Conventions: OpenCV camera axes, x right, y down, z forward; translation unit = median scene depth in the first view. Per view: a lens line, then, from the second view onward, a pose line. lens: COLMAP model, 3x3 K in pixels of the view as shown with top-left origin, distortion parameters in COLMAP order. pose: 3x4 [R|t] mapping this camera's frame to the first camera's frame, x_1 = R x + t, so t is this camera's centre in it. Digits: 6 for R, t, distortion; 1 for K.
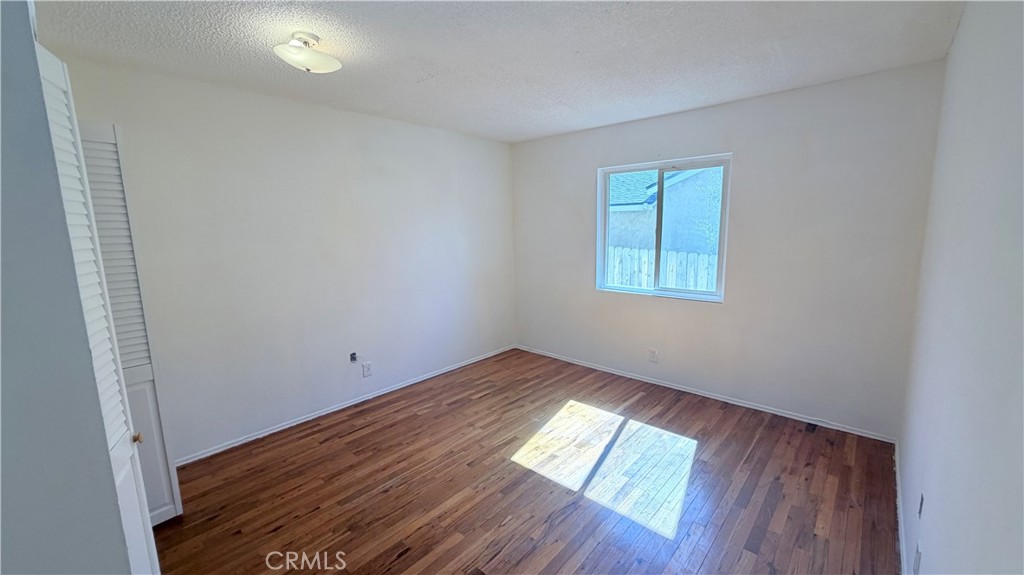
lens RADIAL K [[405.6, 0, 509.7], [0, 405.6, 288.1], [0, 0, 1]] dist [-0.001159, 0.000219]
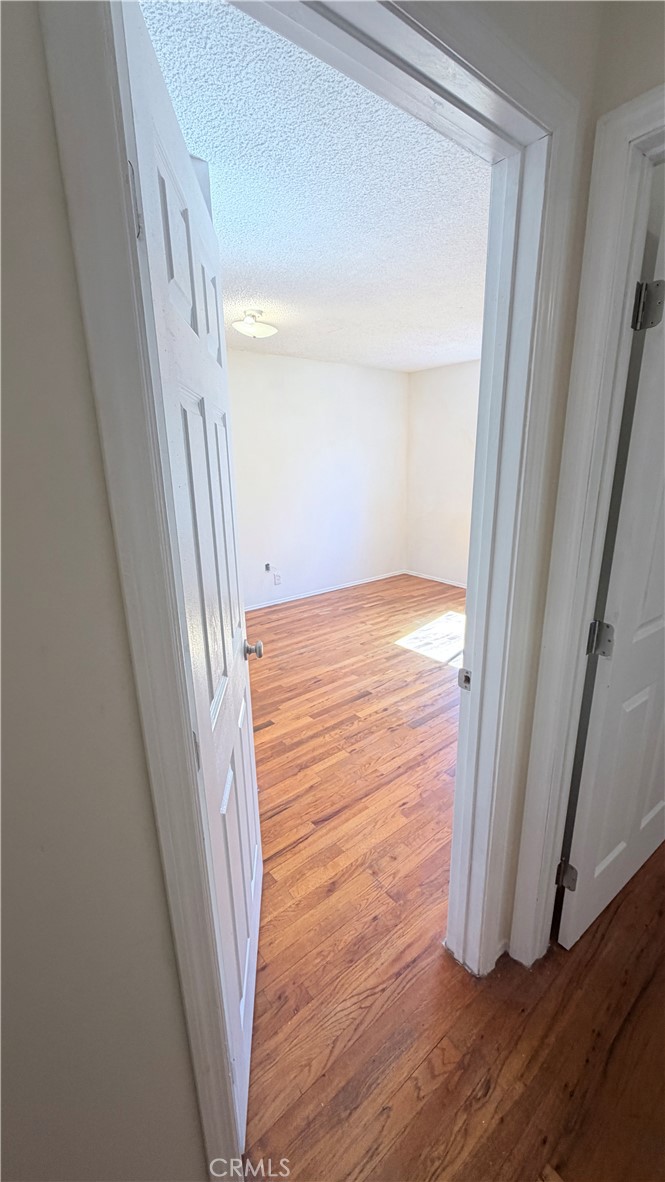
lens RADIAL K [[468.1, 0, 332.5], [0, 468.1, 591.0], [0, 0, 1]] dist [-0.001159, 0.000219]
pose [[0.987660, 0.041382, -0.151049, 0.022806], [-0.021862, 0.991446, 0.128670, 0.063621], [0.155081, -0.123780, 0.980116, -0.385303]]
